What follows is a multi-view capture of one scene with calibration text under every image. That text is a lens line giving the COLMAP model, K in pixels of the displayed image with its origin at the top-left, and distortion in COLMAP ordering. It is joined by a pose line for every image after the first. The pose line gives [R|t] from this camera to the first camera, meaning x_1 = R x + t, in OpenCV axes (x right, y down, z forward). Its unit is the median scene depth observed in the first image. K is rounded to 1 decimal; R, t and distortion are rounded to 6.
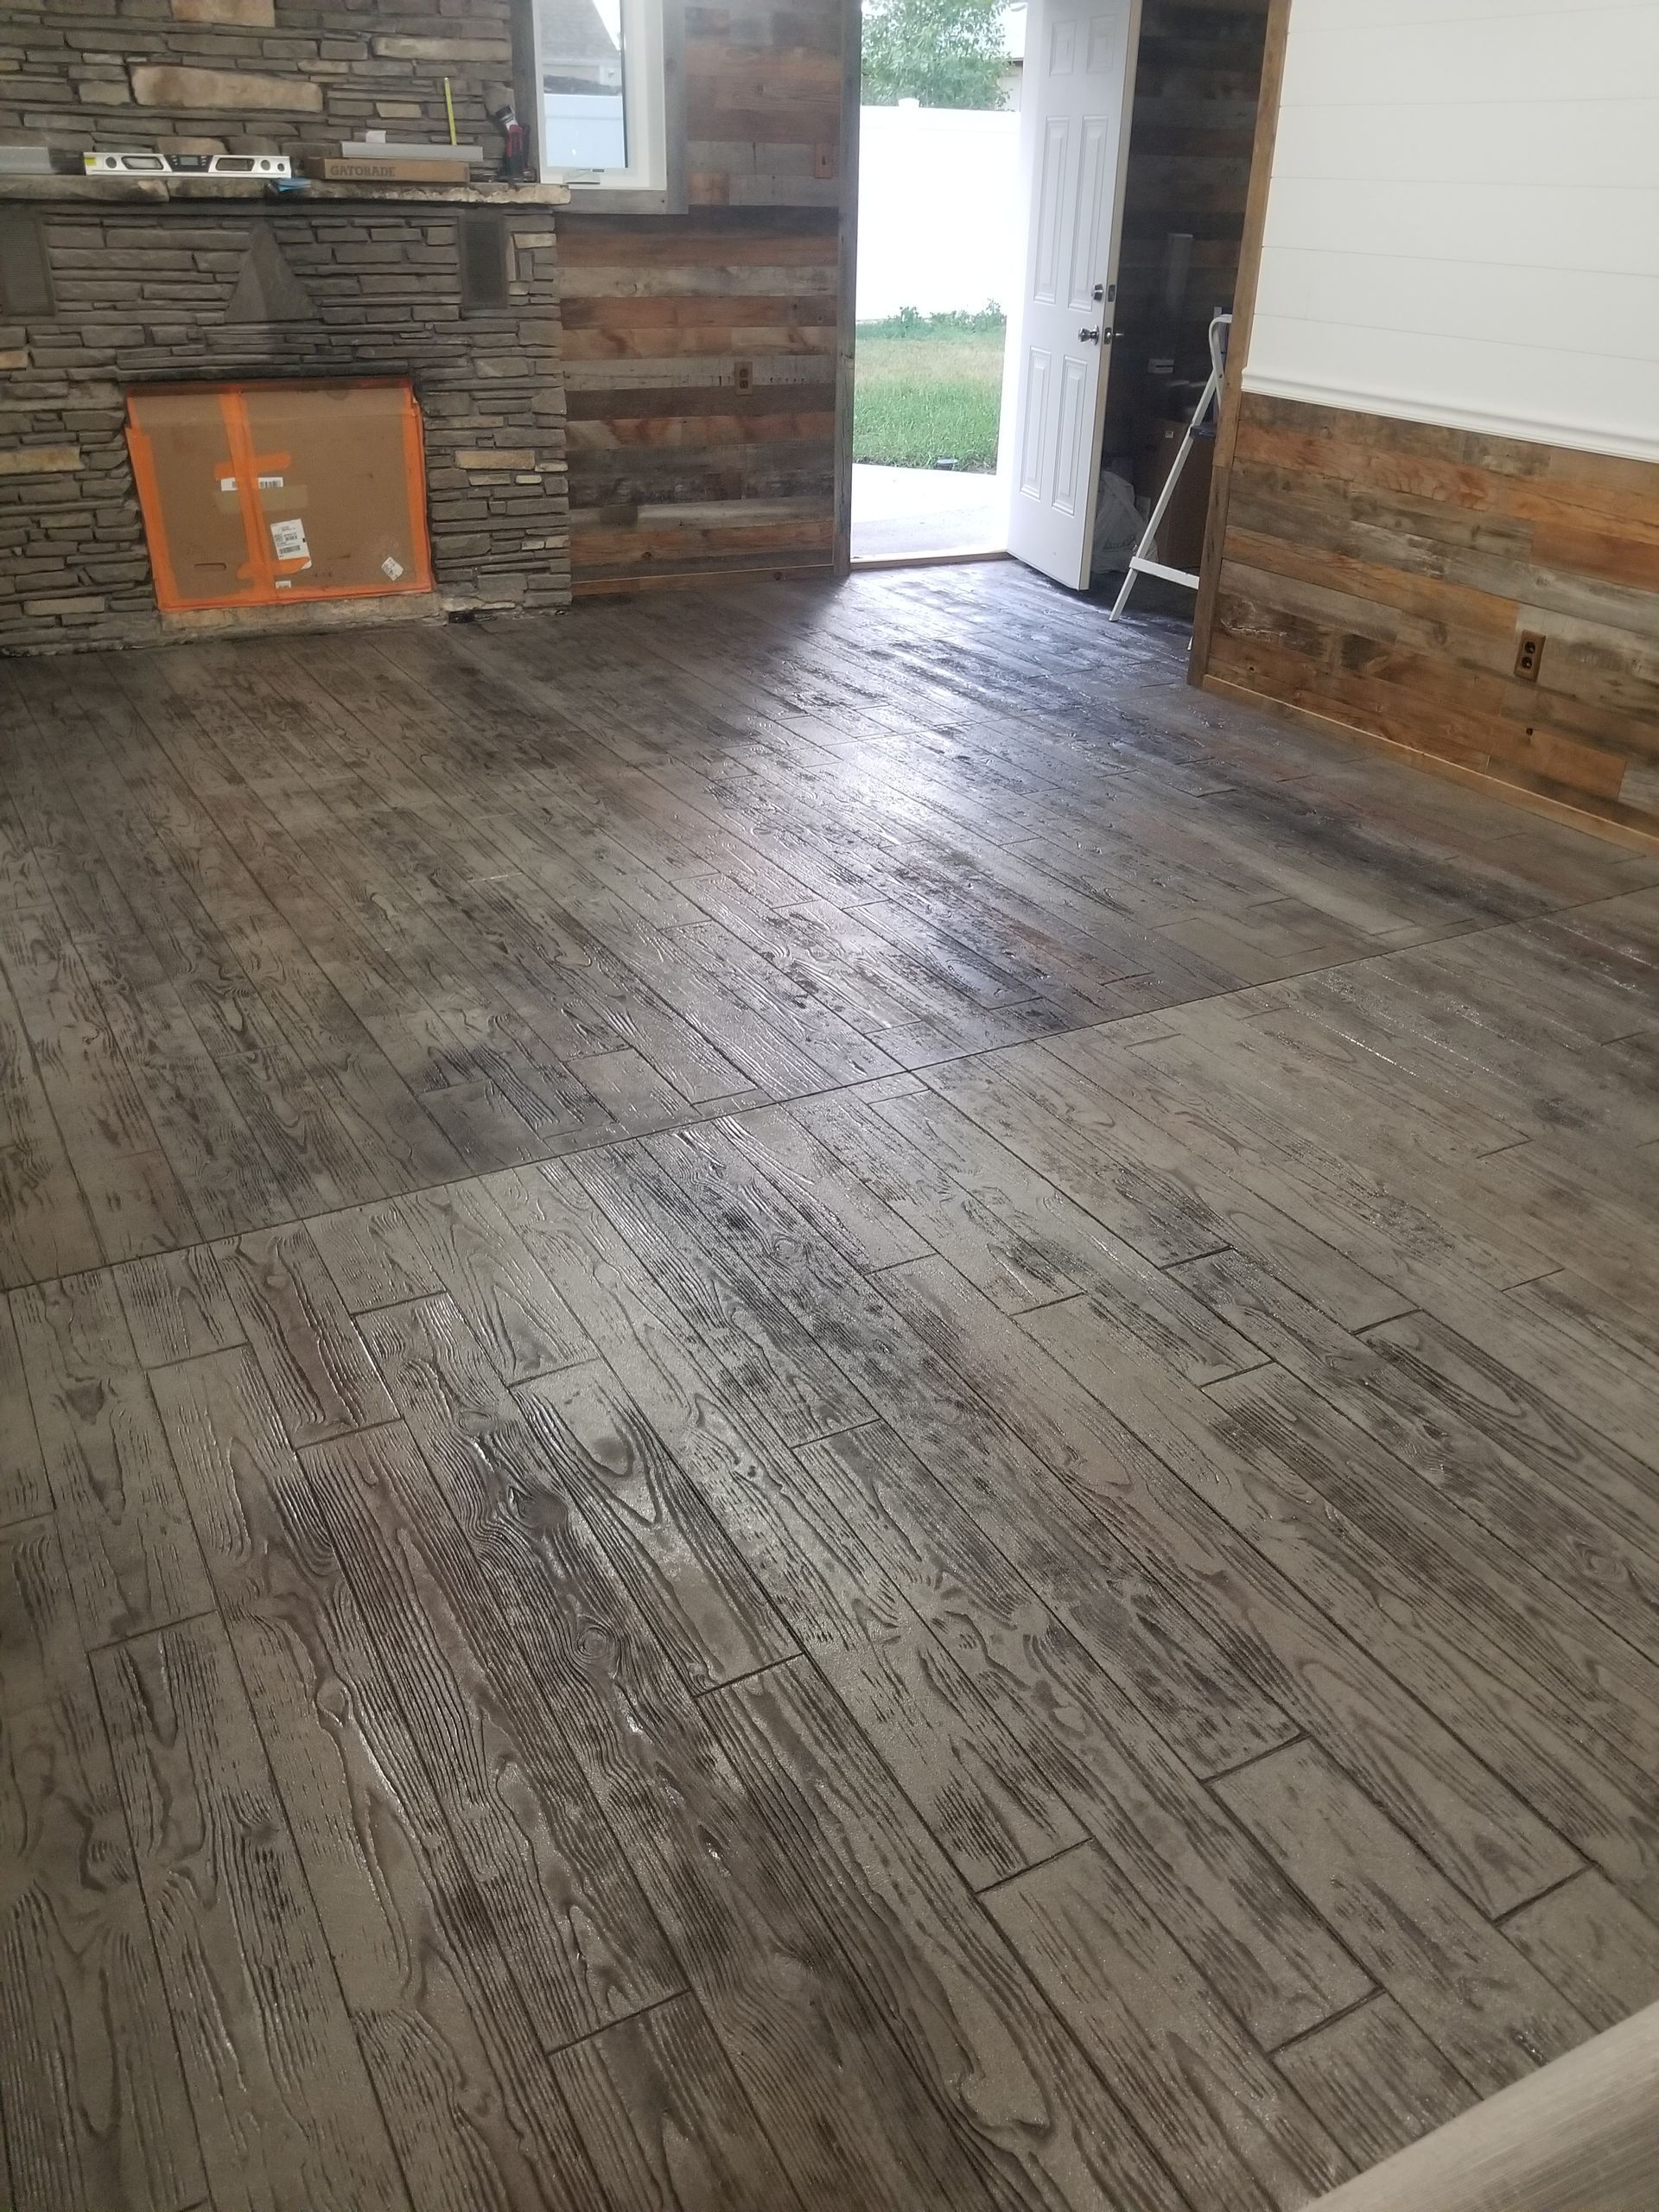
lens RADIAL K [[1697.4, 0, 829.5], [0, 1697.4, 1106.0], [0, 0, 1]] dist [0.095186, -0.175447]
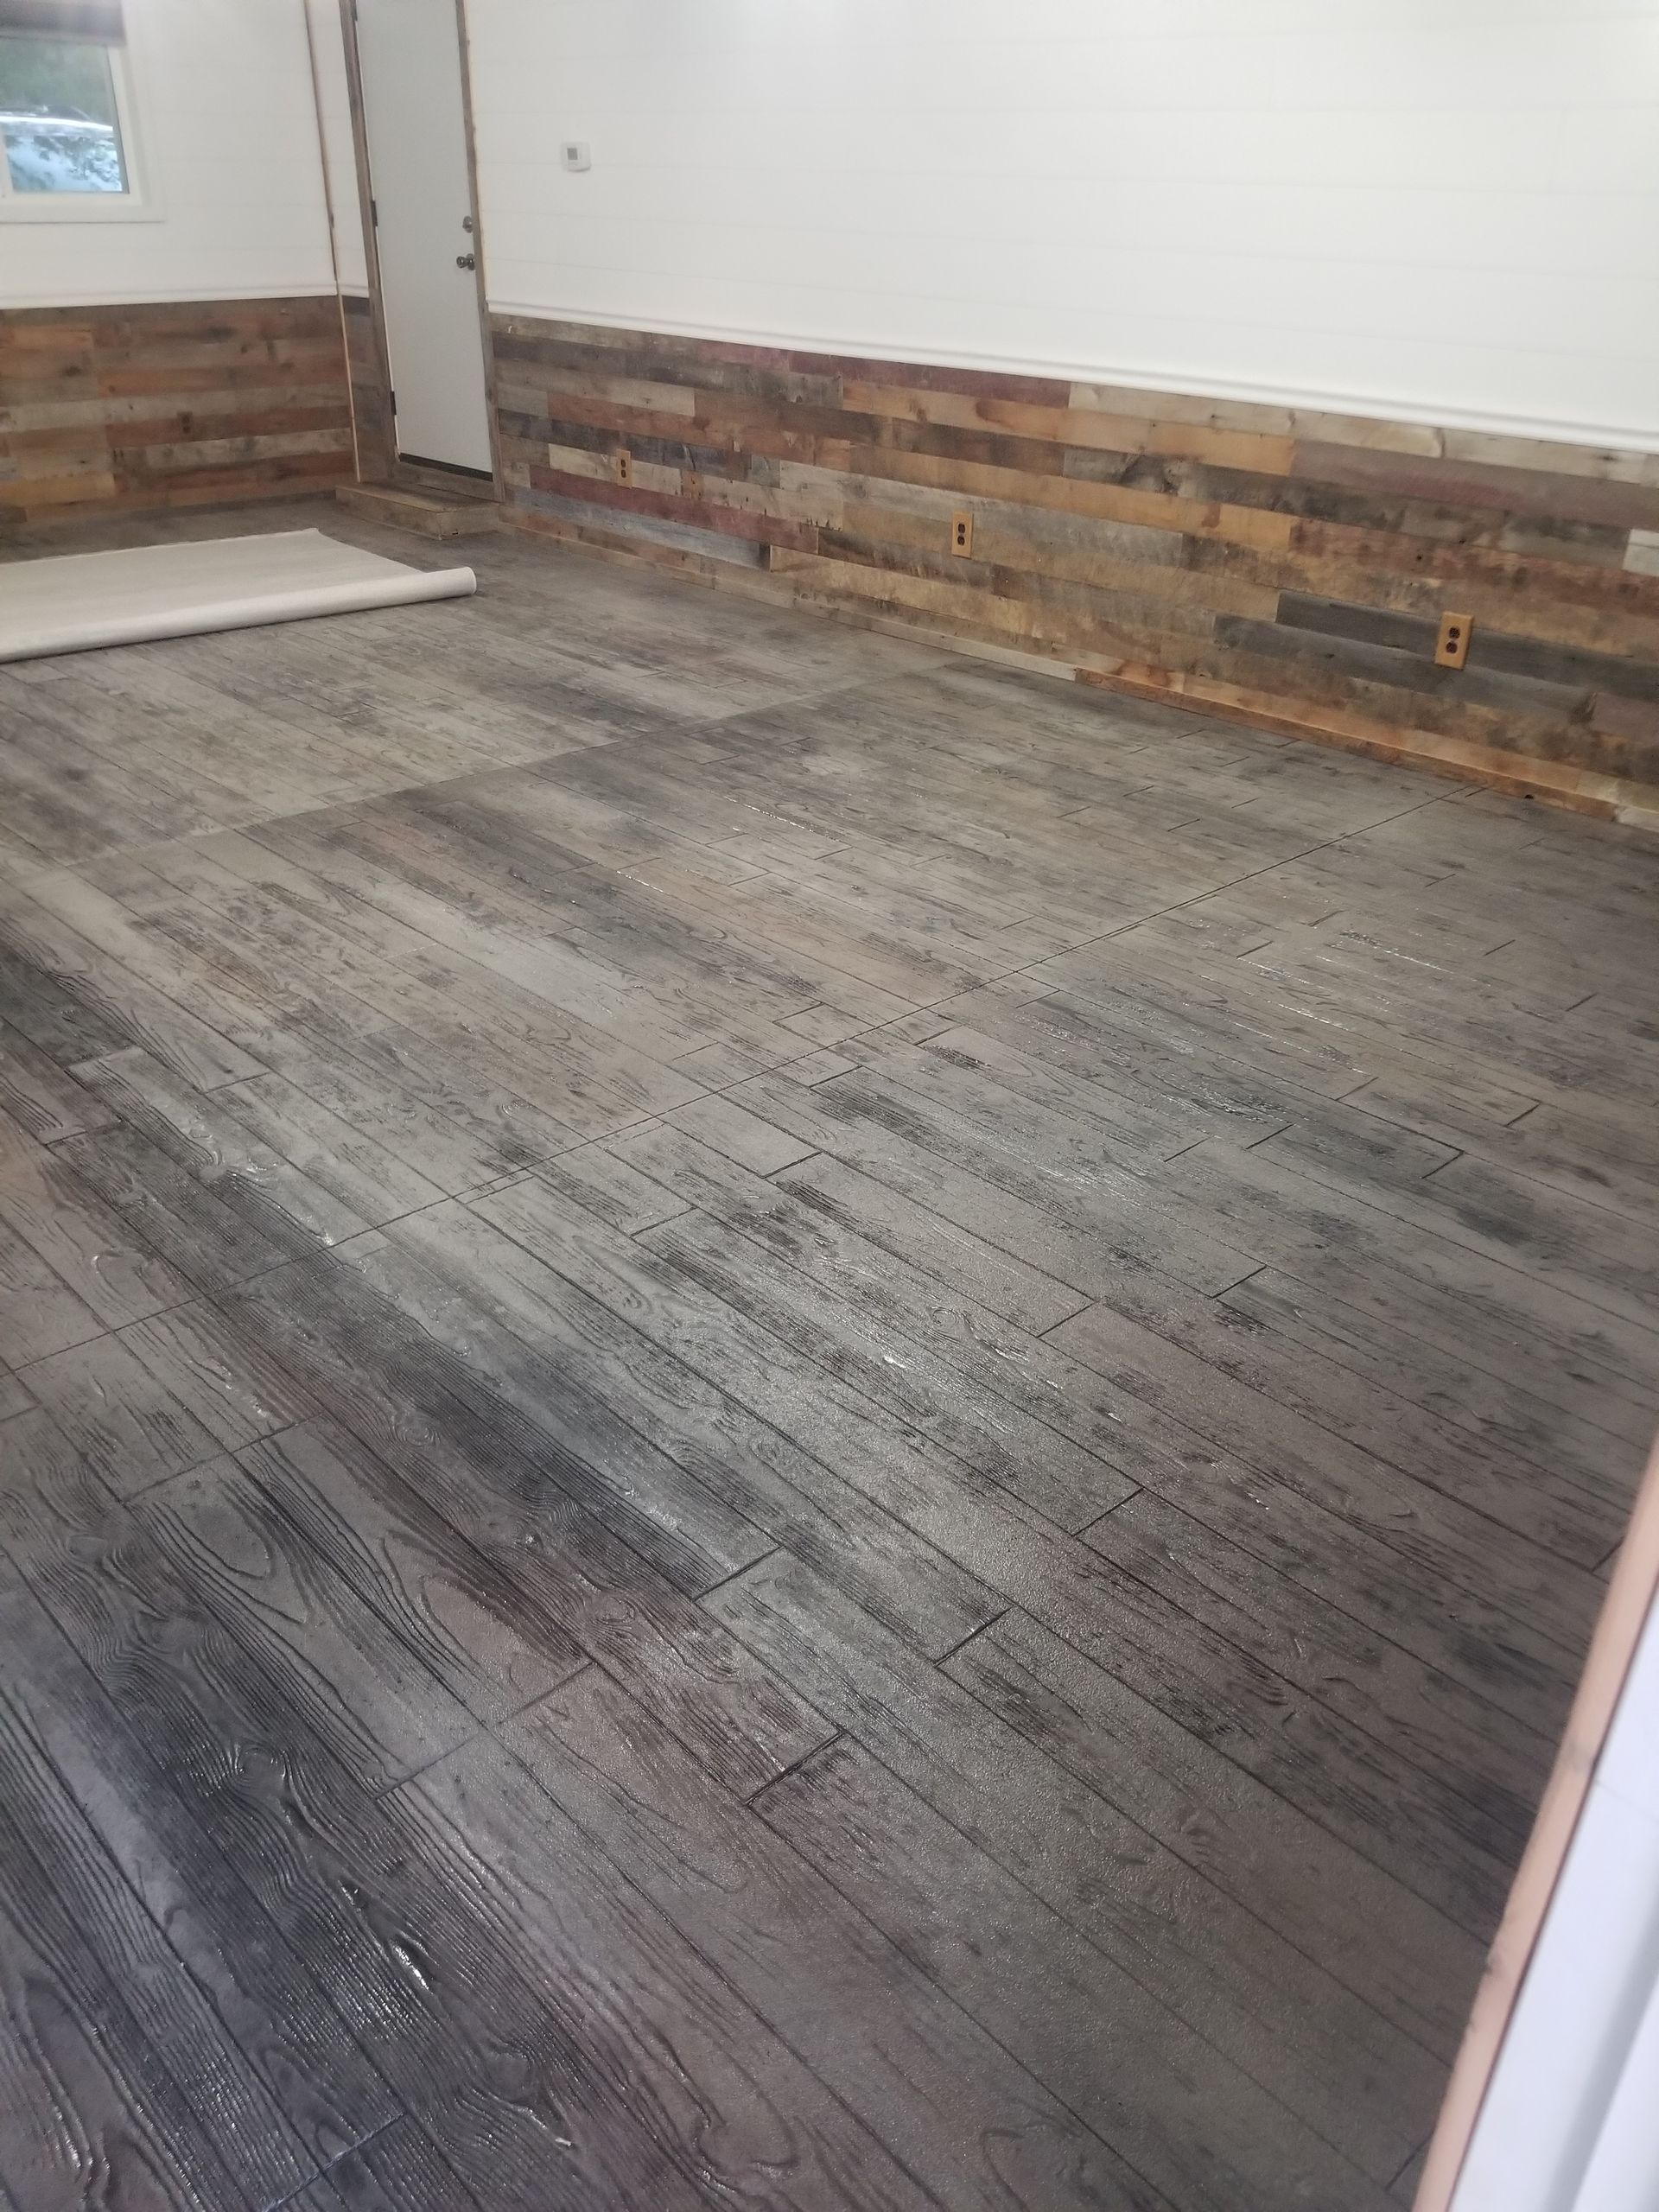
lens RADIAL K [[1697.4, 0, 829.5], [0, 1697.4, 1106.0], [0, 0, 1]] dist [0.095186, -0.175447]
pose [[-0.968056, 0.080420, -0.237487, 0.089405], [-0.156150, 0.547701, 0.821974, -0.639667], [0.196175, 0.832800, -0.517648, 1.168066]]
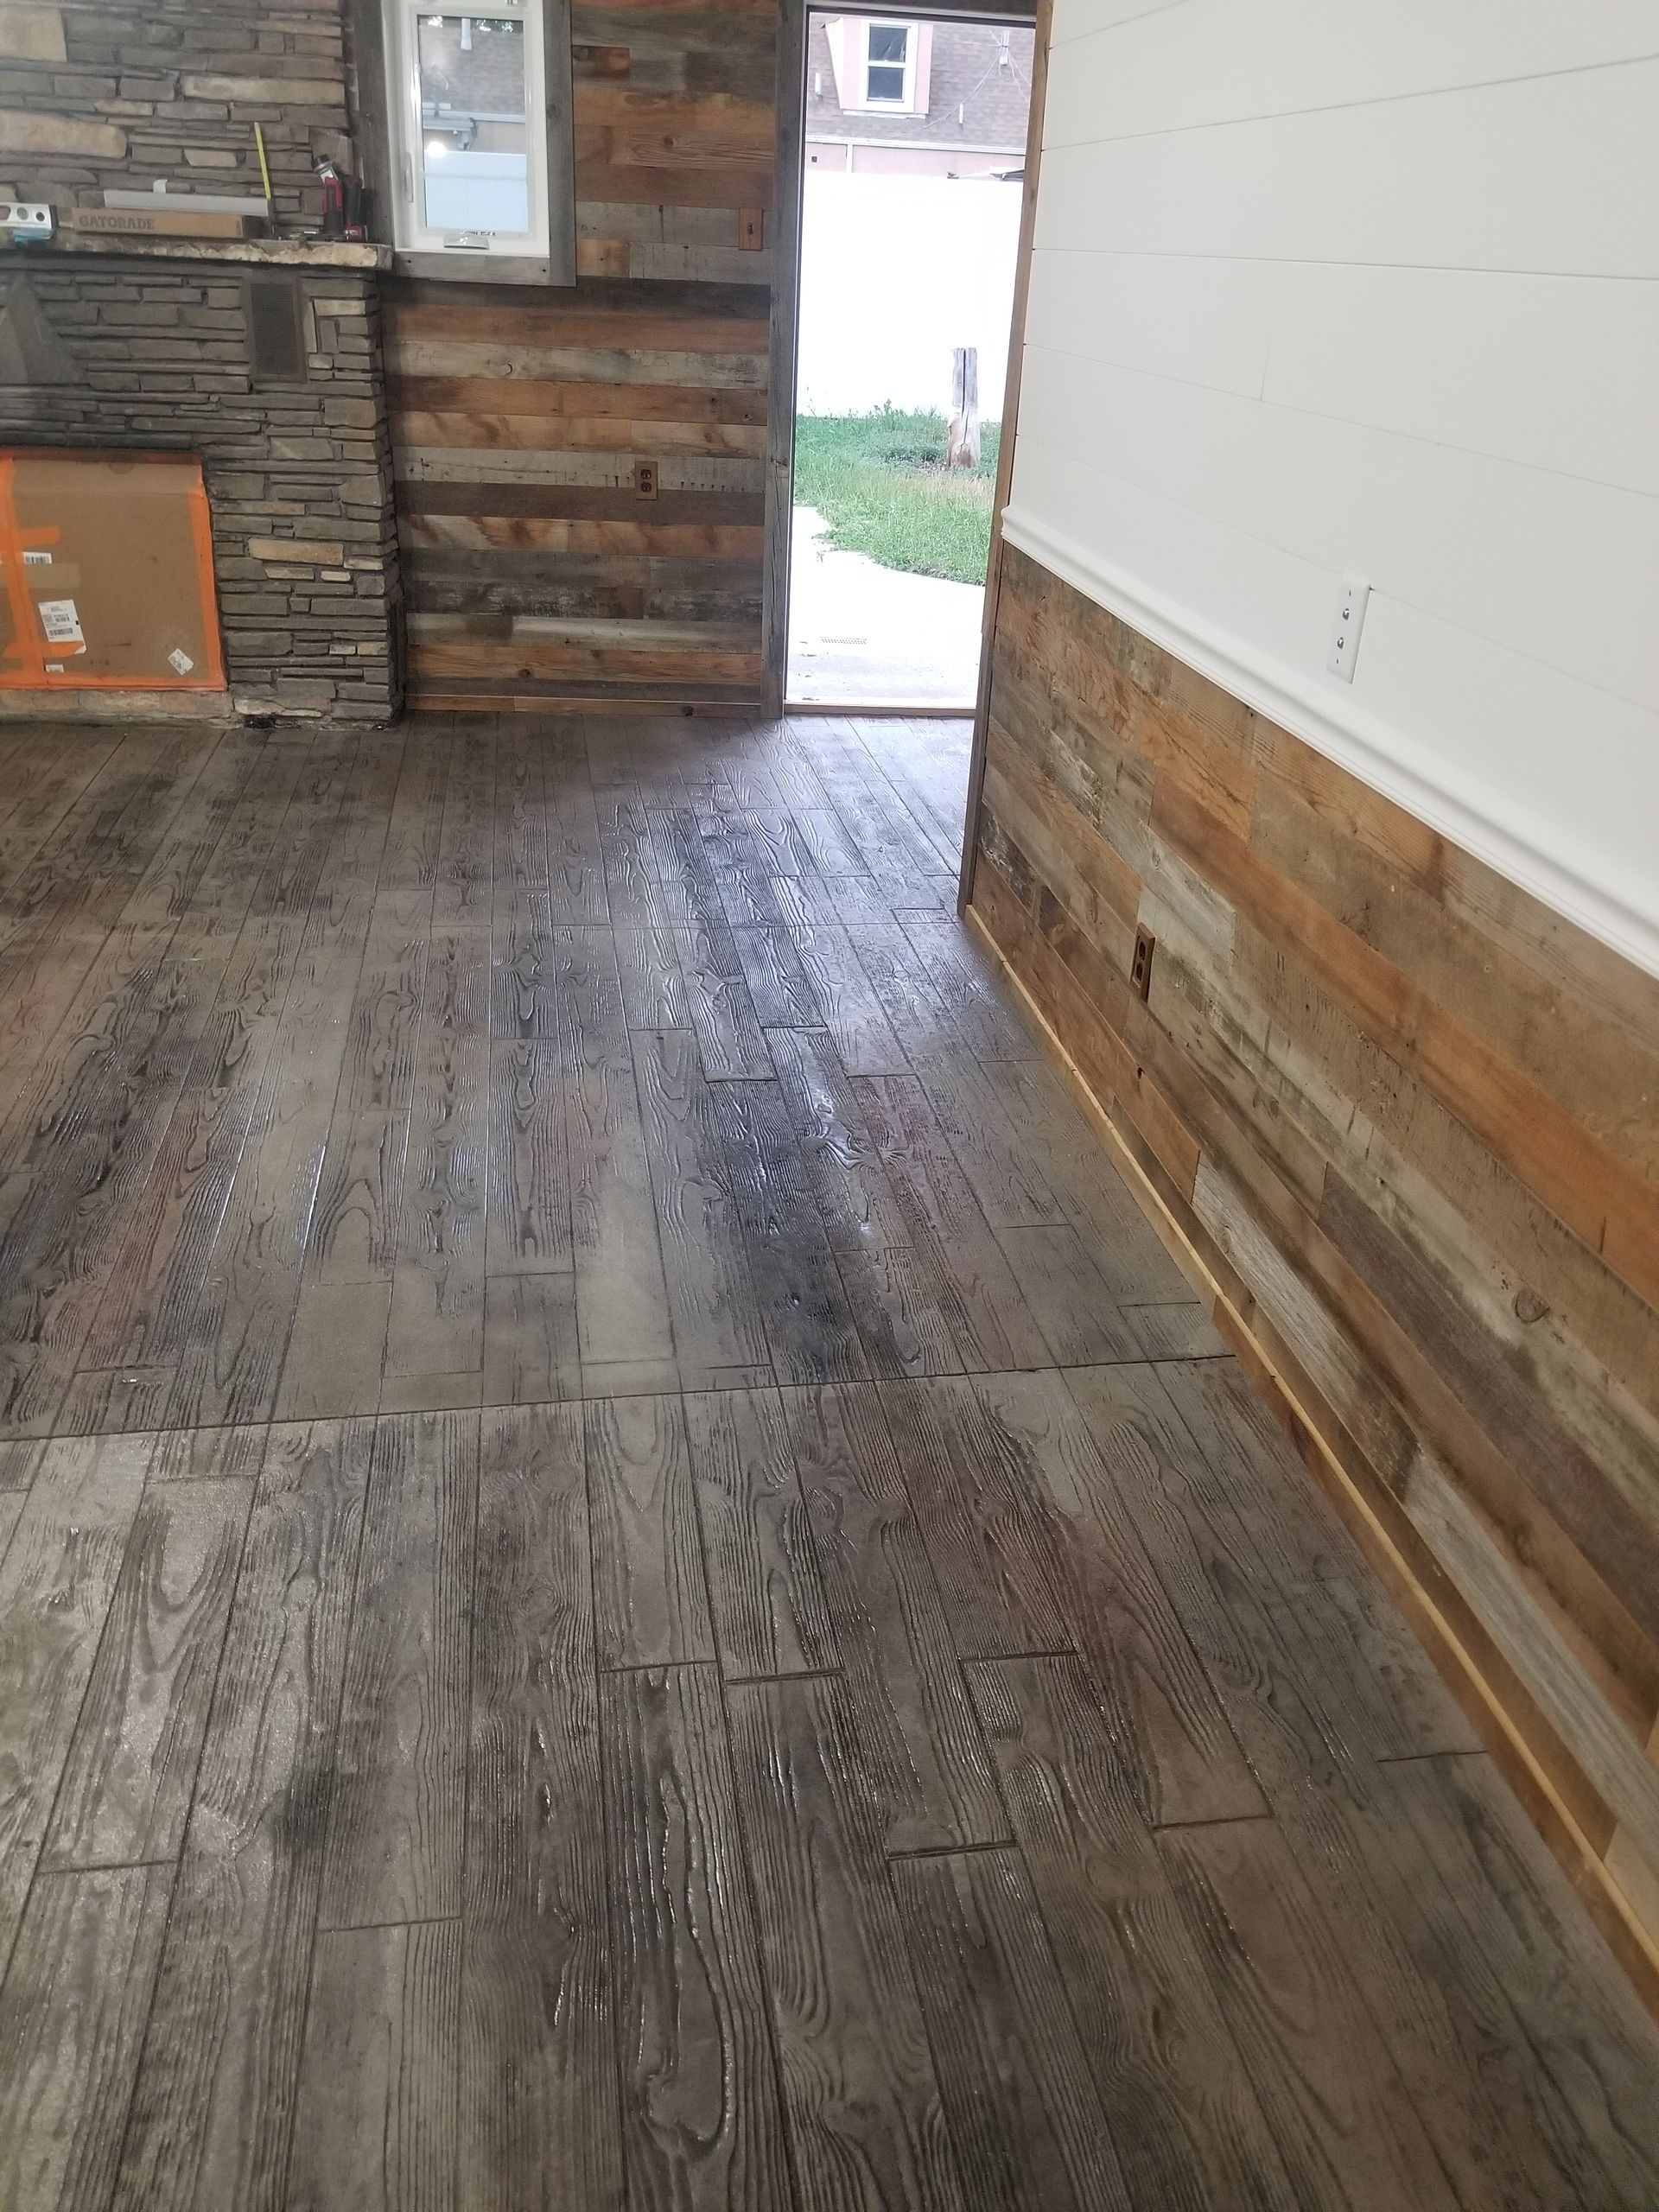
lens RADIAL K [[1756.3, 0, 829.5], [0, 1756.3, 1106.0], [0, 0, 1]] dist [0.055402, -0.103804]
pose [[0.939936, 0.167386, -0.297495, 0.390315], [-0.184509, 0.982366, -0.030229, -0.128646], [0.287189, 0.083304, 0.954245, 0.256956]]
